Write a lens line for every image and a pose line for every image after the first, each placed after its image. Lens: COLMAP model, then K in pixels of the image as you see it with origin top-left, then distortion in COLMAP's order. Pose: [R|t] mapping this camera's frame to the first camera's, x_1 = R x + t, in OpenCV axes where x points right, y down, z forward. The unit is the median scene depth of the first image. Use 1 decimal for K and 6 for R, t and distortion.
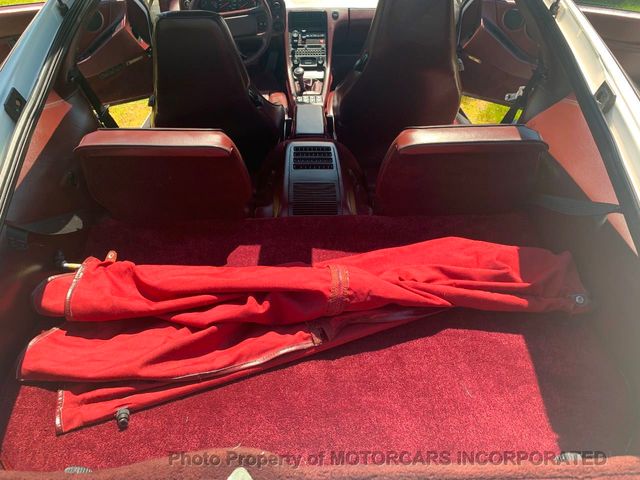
lens RADIAL K [[489.0, 0, 322.3], [0, 489.0, 238.6], [0, 0, 1]] dist [0.045027, -0.048609]
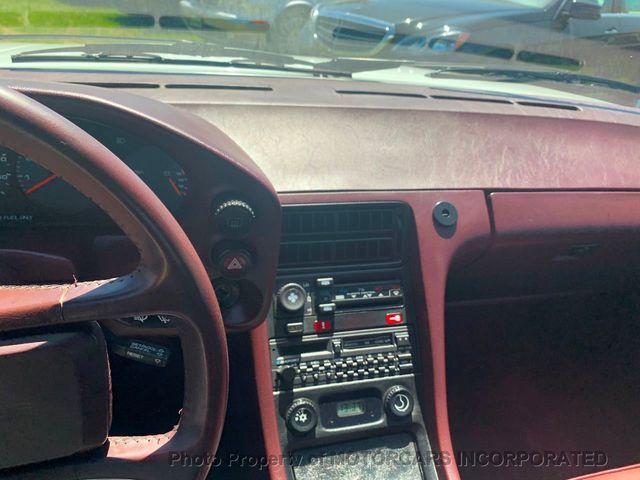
lens RADIAL K [[489.0, 0, 325.2], [0, 489.0, 242.9], [0, 0, 1]] dist [0.045027, -0.048609]
pose [[0.972806, -0.025081, 0.230260, -0.098154], [0.055929, 0.990139, -0.128443, -0.433887], [-0.224768, 0.137828, 0.964615, 0.810303]]
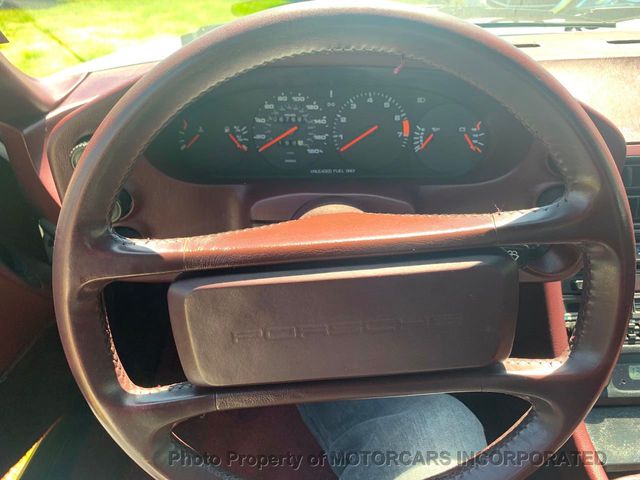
lens RADIAL K [[489.0, 0, 316.7], [0, 489.0, 236.3], [0, 0, 1]] dist [0.045027, -0.048609]
pose [[0.998816, -0.006995, -0.048133, -0.177120], [0.001684, 0.993983, -0.109525, -0.421289], [0.048610, 0.109315, 0.992818, 0.807086]]
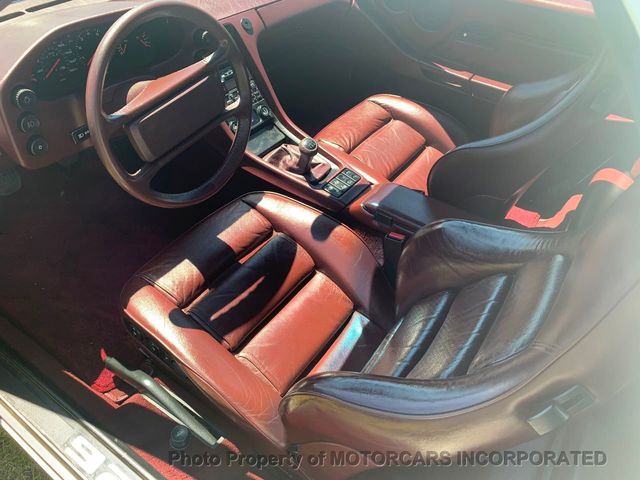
lens RADIAL K [[489.0, 0, 317.4], [0, 489.0, 235.3], [0, 0, 1]] dist [0.045027, -0.048609]
pose [[0.614959, -0.507628, 0.603440, -0.402116], [0.444232, 0.855274, 0.266766, -0.383983], [-0.651524, 0.104017, 0.751463, 0.581974]]
